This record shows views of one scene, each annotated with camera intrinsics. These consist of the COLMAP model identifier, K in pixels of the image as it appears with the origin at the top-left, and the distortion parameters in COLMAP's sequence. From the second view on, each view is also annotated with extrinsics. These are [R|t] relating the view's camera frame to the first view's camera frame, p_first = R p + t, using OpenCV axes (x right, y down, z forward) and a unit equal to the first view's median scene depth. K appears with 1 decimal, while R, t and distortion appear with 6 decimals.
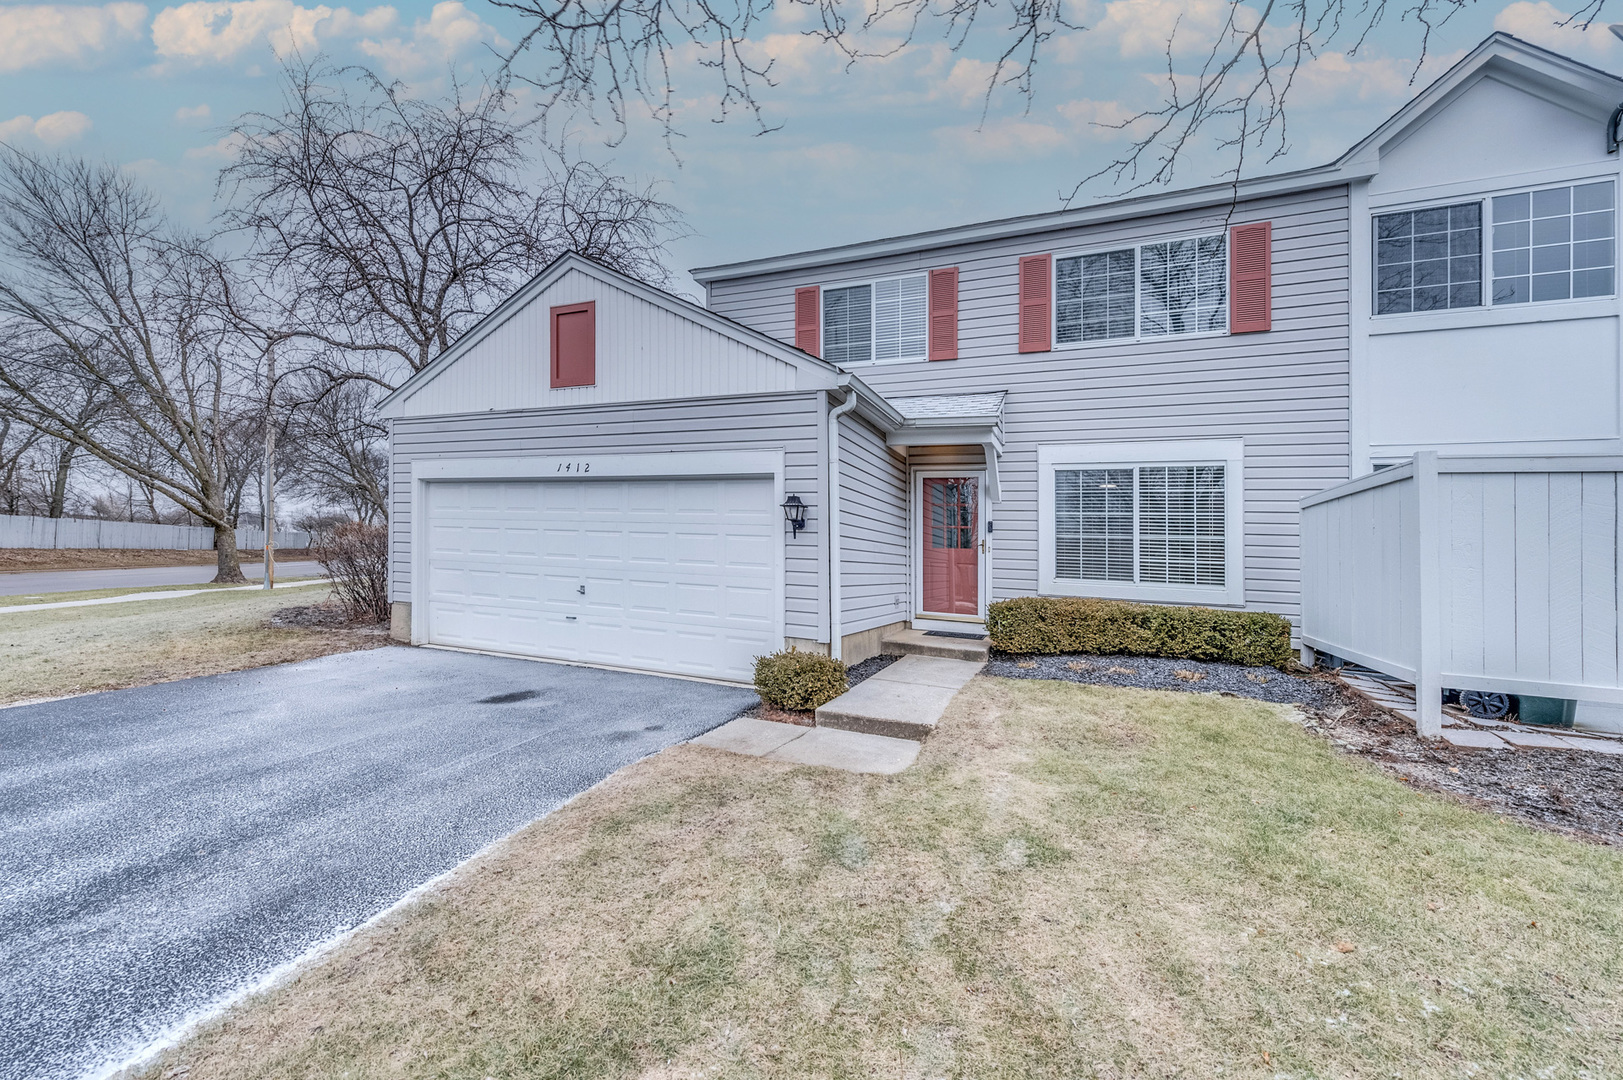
lens RADIAL K [[657.3, 0, 807.0], [0, 657.3, 489.6], [0, 0, 1]] dist [0.008458, -0.001175]
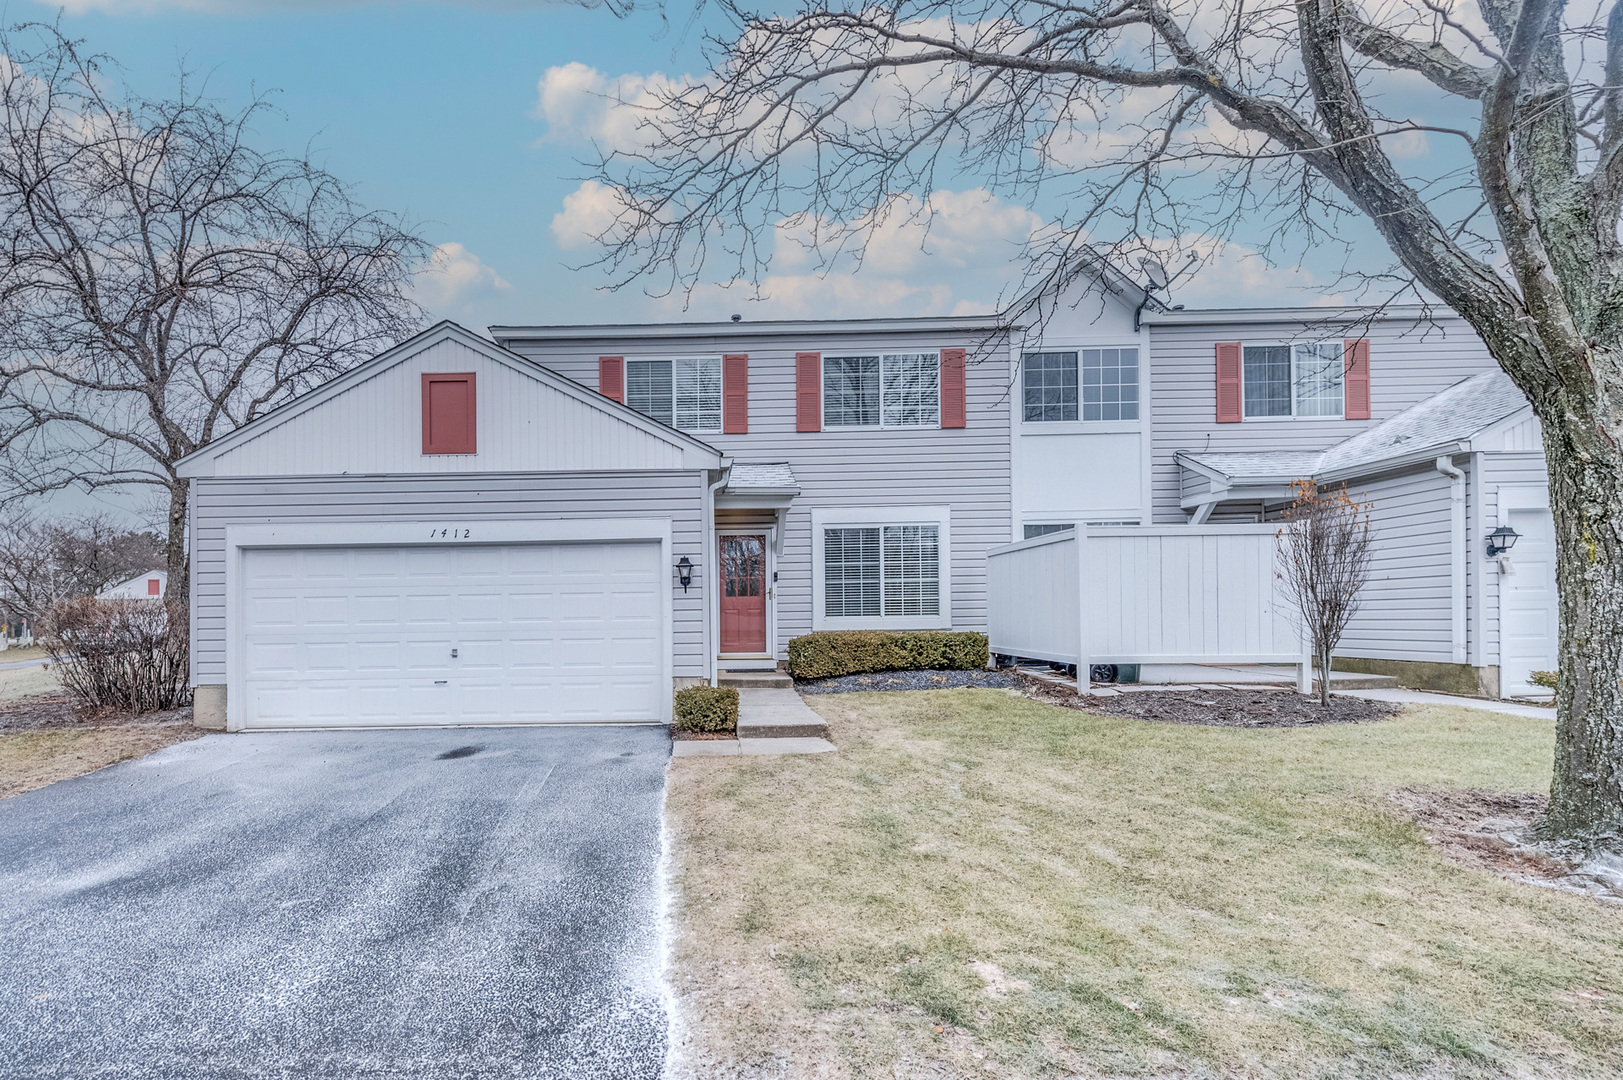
lens RADIAL K [[640.0, 0, 809.8], [0, 640.0, 541.5], [0, 0, 1]] dist [0.012927, -0.002554]
pose [[0.908822, -0.010186, 0.417059, -0.200366], [0.009739, 0.999947, 0.003199, -0.014094], [-0.417070, 0.001154, 0.908874, -0.102749]]
